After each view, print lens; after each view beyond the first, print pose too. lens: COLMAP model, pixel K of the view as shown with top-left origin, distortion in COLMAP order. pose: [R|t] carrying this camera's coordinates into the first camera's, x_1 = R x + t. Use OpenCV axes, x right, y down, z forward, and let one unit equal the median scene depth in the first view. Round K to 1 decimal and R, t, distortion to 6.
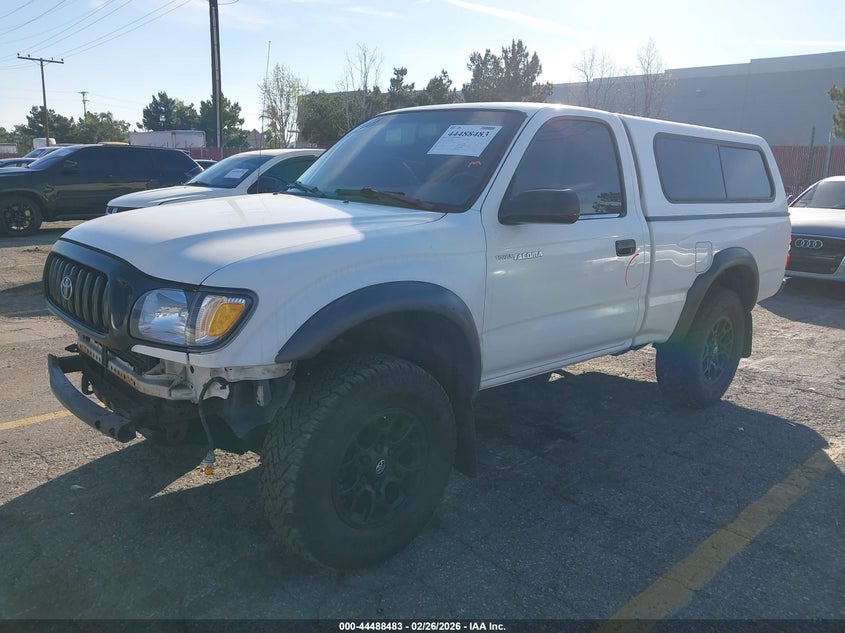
lens RADIAL K [[667.7, 0, 422.5], [0, 667.7, 316.5], [0, 0, 1]] dist [0.000717, -0.002279]
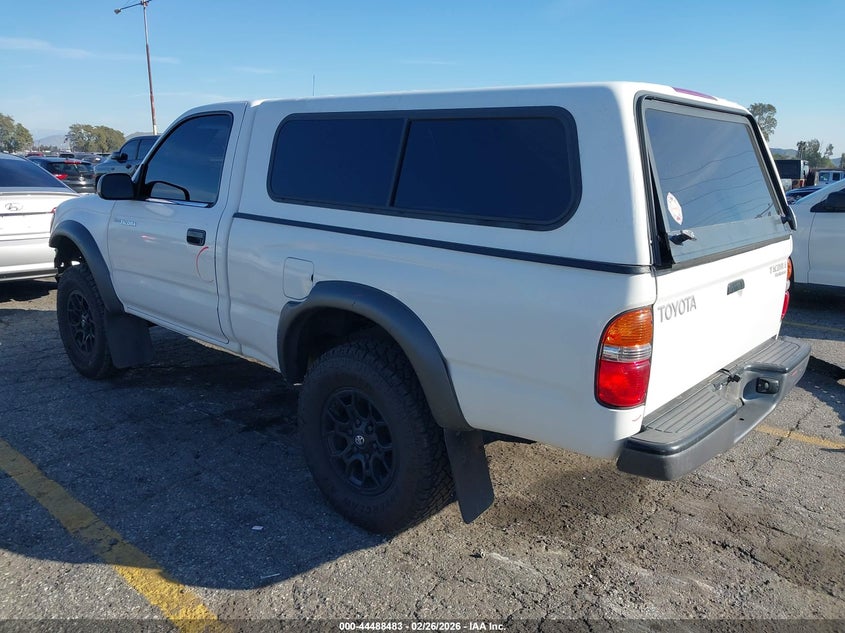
lens RADIAL K [[667.7, 0, 422.5], [0, 667.7, 316.5], [0, 0, 1]] dist [0.000717, -0.002279]
pose [[0.080365, 0.186596, -0.979144, 1.310971], [-0.232950, 0.958634, 0.163568, -0.227061], [0.969162, 0.214947, 0.120508, 1.205130]]
